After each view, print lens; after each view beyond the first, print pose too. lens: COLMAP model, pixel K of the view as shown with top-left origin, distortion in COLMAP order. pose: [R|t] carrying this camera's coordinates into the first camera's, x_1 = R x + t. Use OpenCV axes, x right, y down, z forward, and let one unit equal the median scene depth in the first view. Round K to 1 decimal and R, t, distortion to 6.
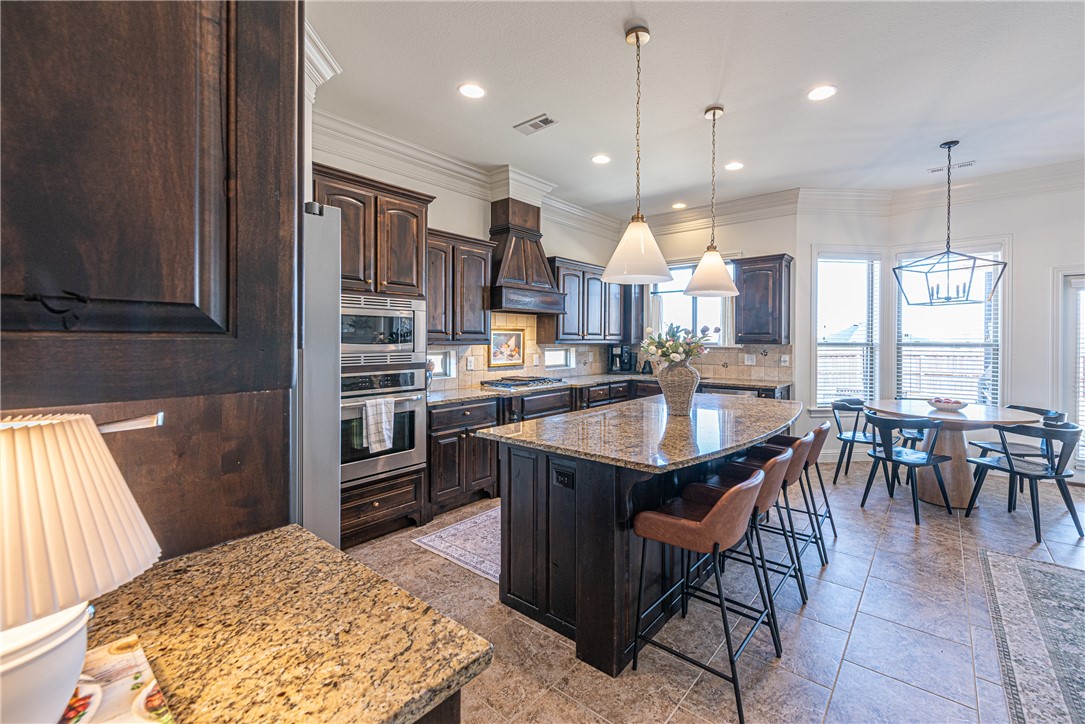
lens RADIAL K [[425.9, 0, 606.9], [0, 425.9, 339.5], [0, 0, 1]] dist [0.009853, -0.002499]
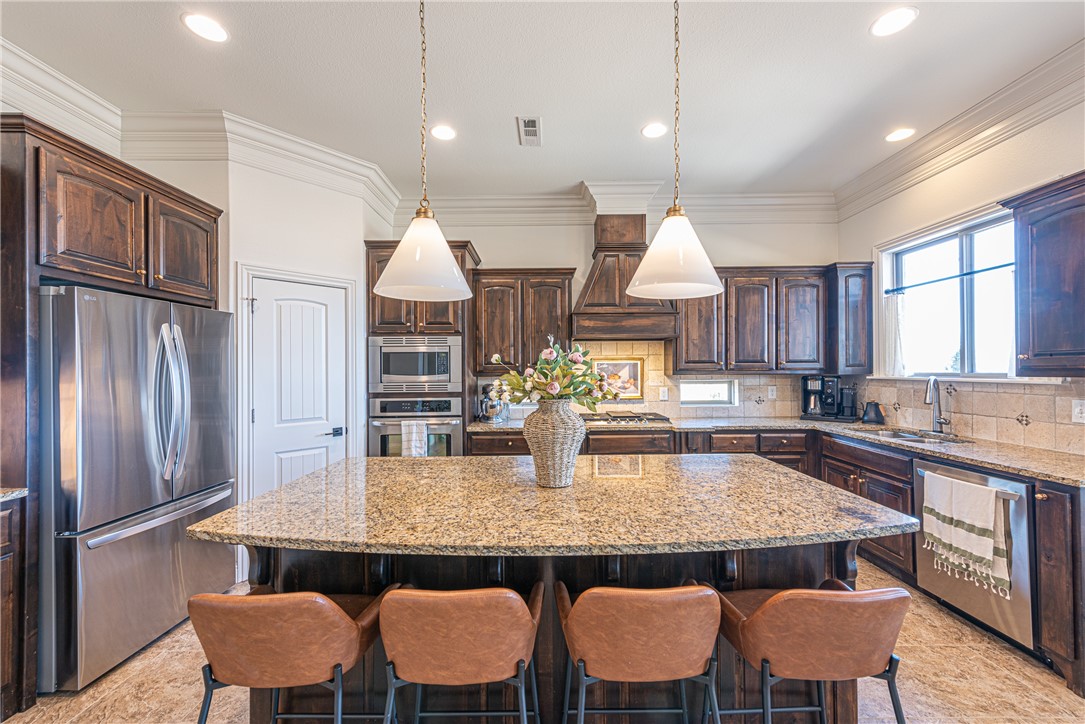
lens RADIAL K [[425.9, 0, 553.7], [0, 425.9, 367.2], [0, 0, 1]] dist [0.009853, -0.002499]
pose [[0.622995, -0.010222, -0.782159, 0.392550], [0.007735, 0.999946, -0.006907, -0.000673], [0.782188, -0.001747, 0.623040, 0.330824]]
